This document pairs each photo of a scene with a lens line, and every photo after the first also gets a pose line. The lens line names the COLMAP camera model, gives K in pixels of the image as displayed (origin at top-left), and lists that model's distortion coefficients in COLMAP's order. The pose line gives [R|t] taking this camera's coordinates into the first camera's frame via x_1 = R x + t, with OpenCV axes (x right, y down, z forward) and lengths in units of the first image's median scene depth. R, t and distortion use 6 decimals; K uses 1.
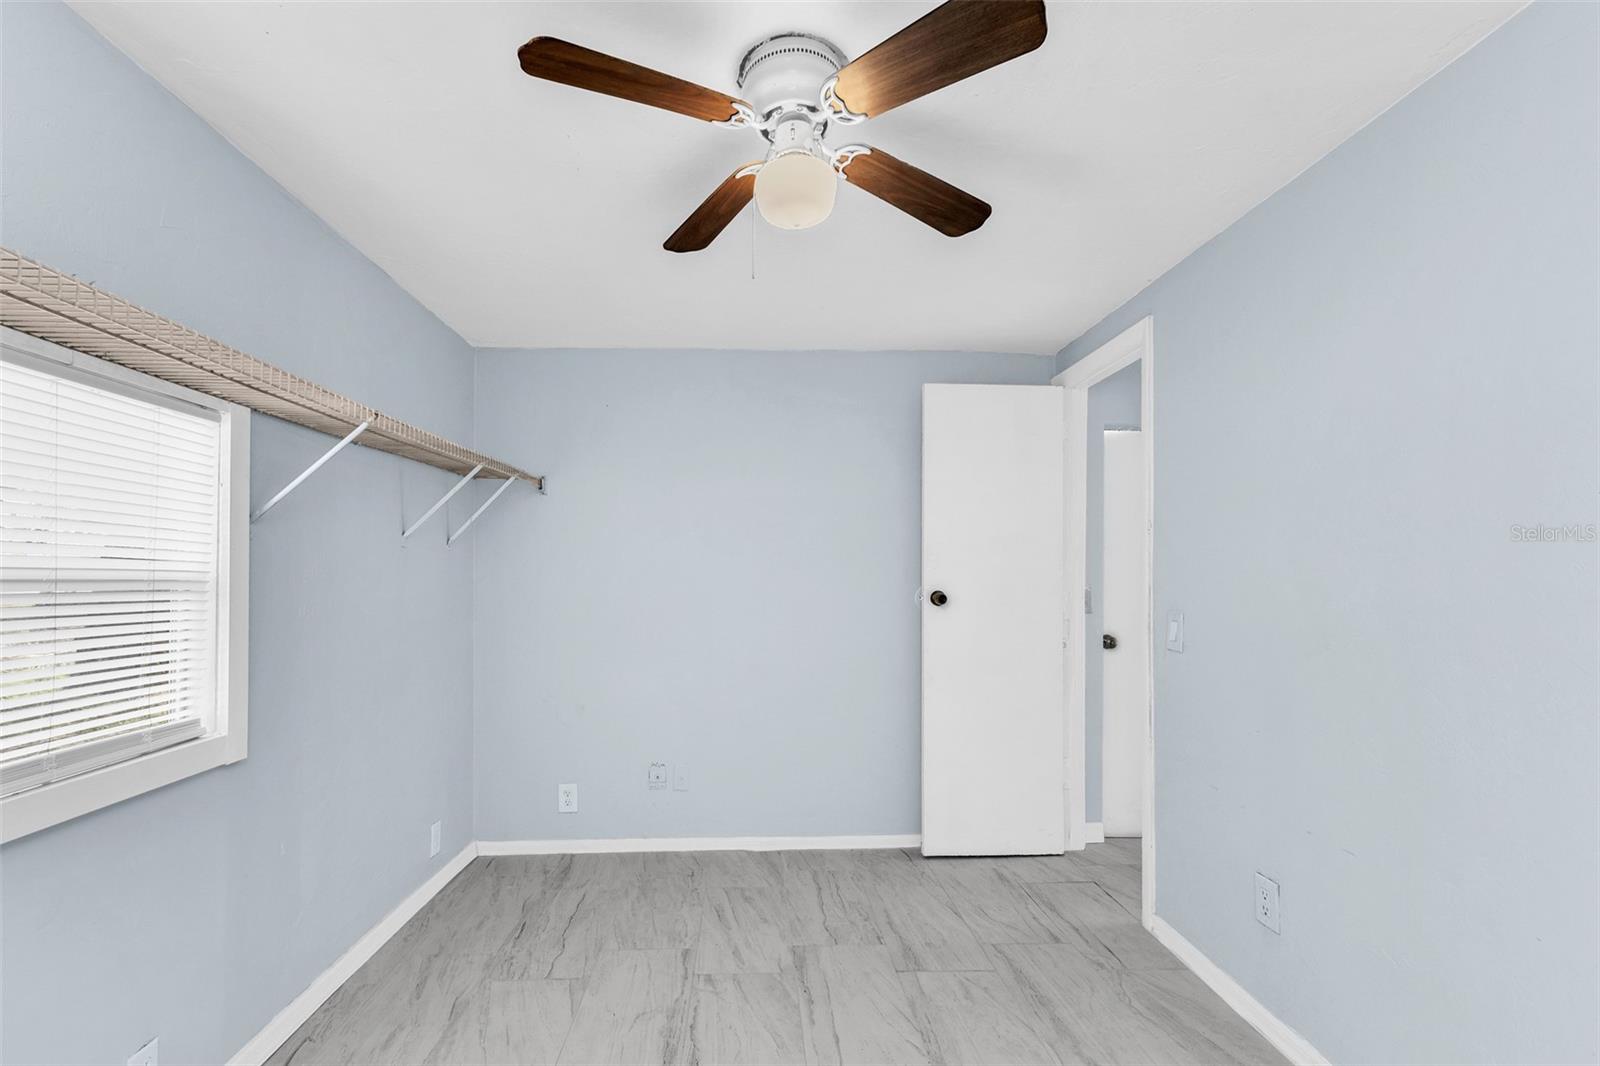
lens RADIAL K [[708.3, 0, 804.3], [0, 708.3, 548.0], [0, 0, 1]] dist [0.002199, -0.000016]
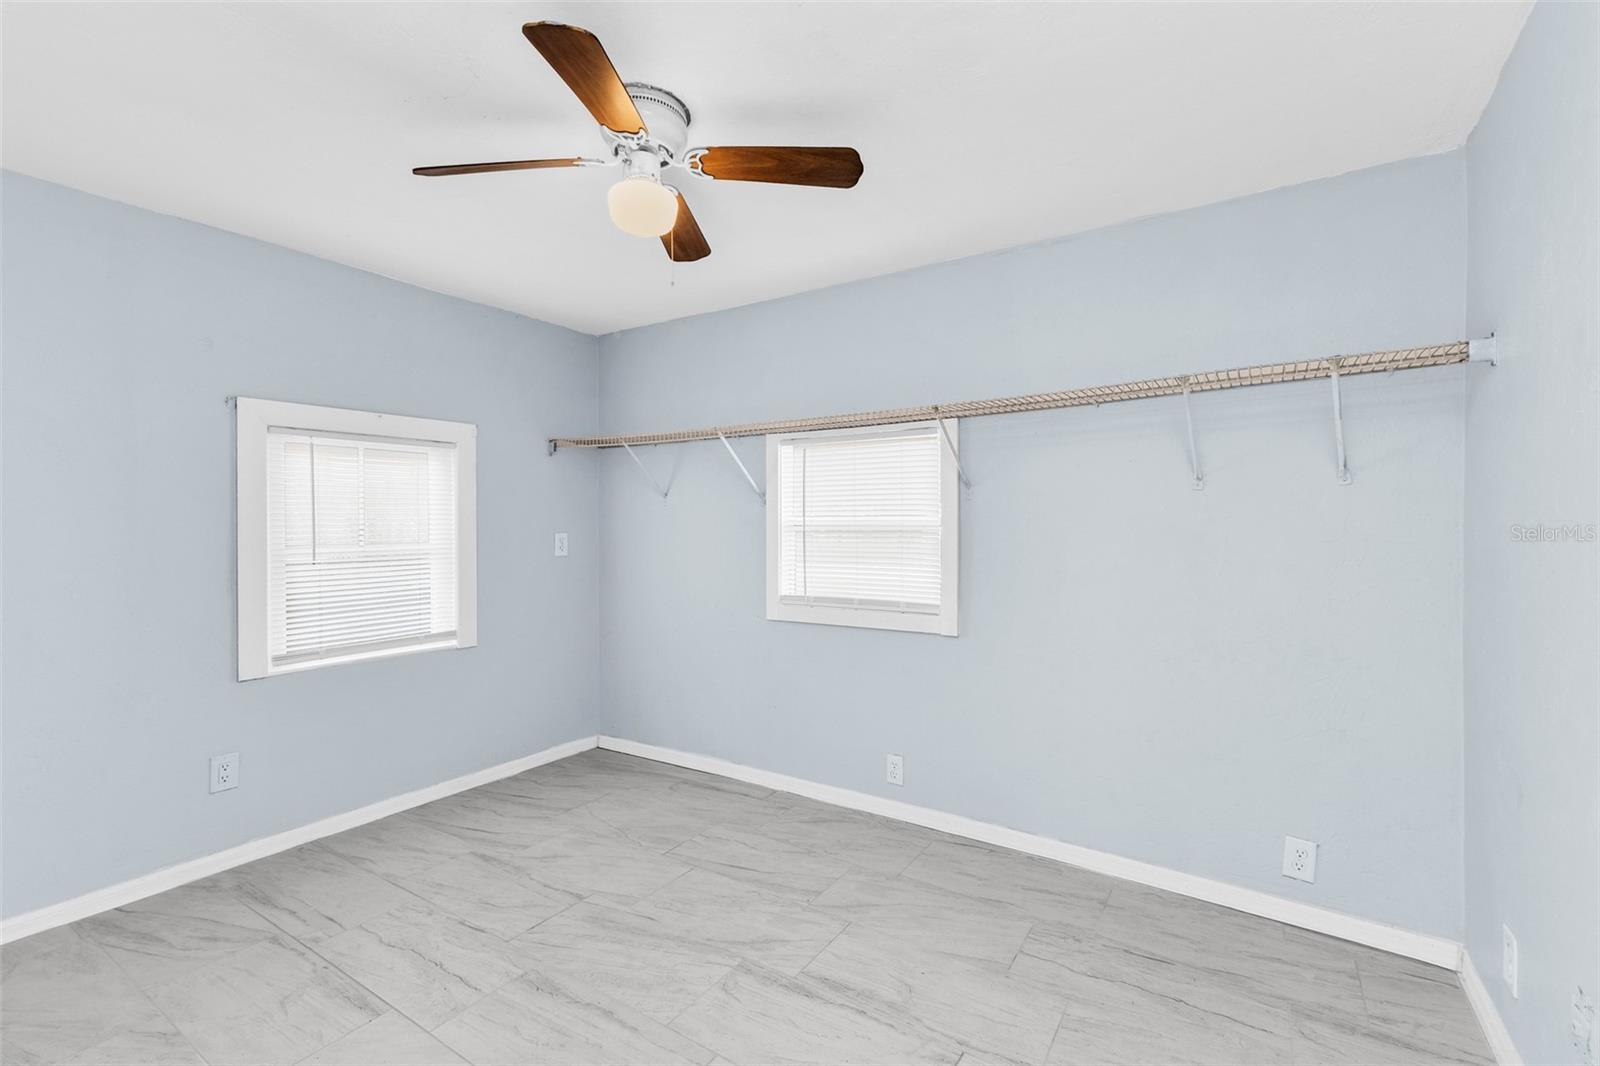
lens RADIAL K [[708.3, 0, 804.3], [0, 708.3, 548.0], [0, 0, 1]] dist [0.002199, -0.000016]
pose [[-0.618391, 0.022705, -0.785542, 0.491003], [0.033151, 0.999446, 0.002791, 0.060288], [0.785171, -0.024316, -0.618802, 1.262868]]
